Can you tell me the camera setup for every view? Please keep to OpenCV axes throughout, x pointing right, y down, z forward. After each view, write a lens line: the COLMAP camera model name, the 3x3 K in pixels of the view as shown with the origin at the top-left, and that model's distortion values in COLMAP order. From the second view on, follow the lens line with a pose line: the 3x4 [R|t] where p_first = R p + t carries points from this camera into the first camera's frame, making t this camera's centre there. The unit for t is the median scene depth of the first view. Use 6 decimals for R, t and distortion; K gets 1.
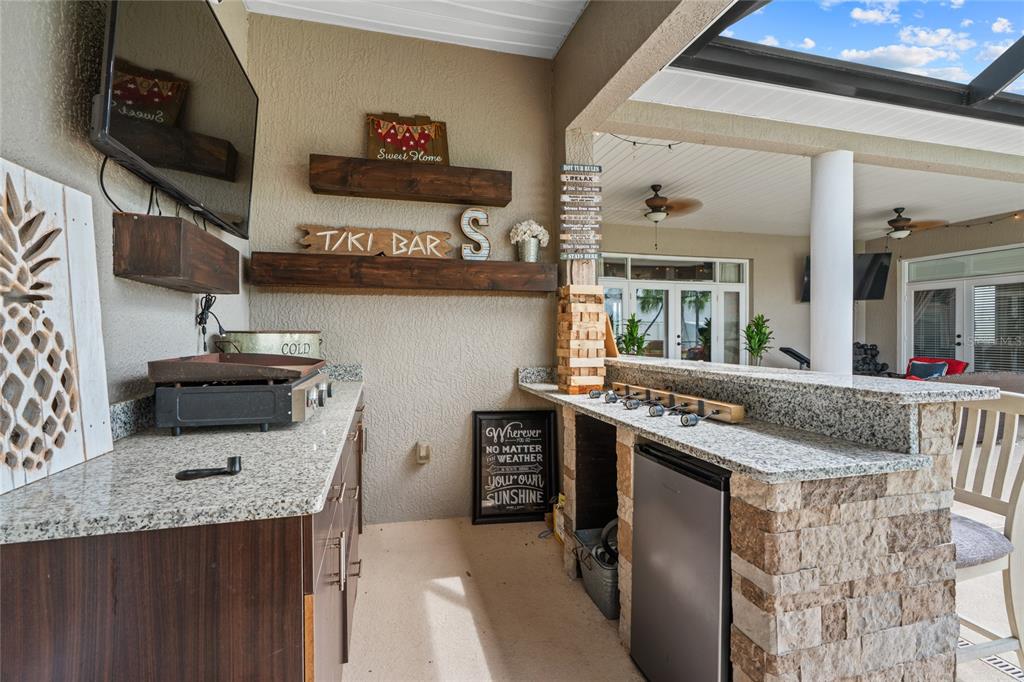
lens RADIAL K [[459.8, 0, 507.3], [0, 459.8, 334.3], [0, 0, 1]] dist [-0.000235, -0.000112]
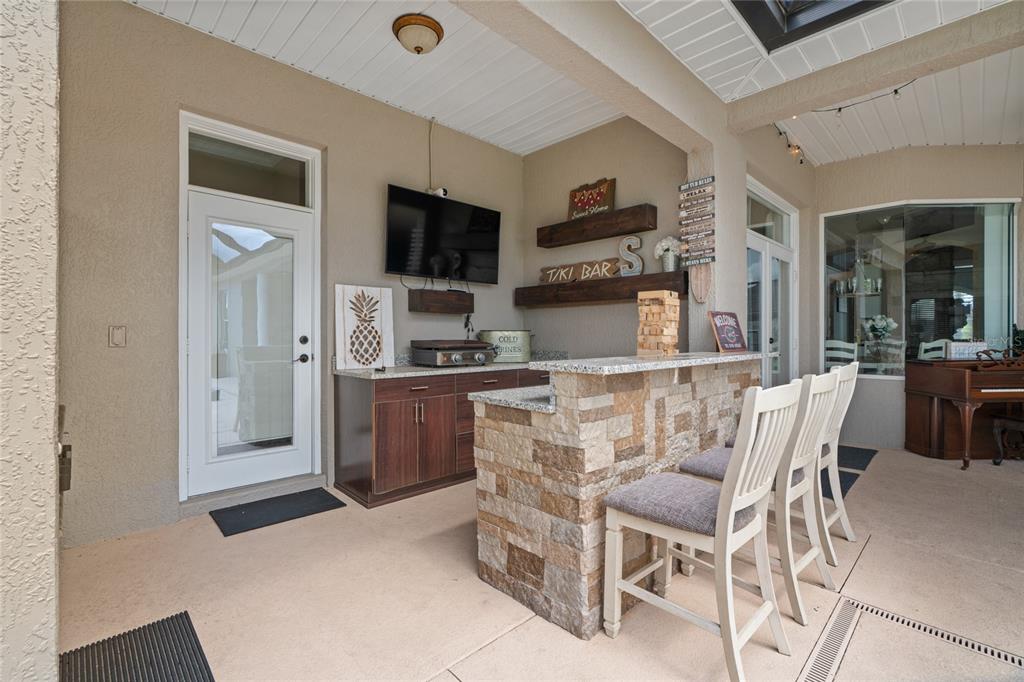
lens RADIAL K [[459.8, 0, 507.3], [0, 459.8, 334.3], [0, 0, 1]] dist [-0.000235, -0.000112]
pose [[0.485507, -0.001664, -0.874231, 0.966185], [-0.005037, 0.999976, -0.004701, 0.015087], [0.874218, 0.006686, 0.485487, 0.056220]]
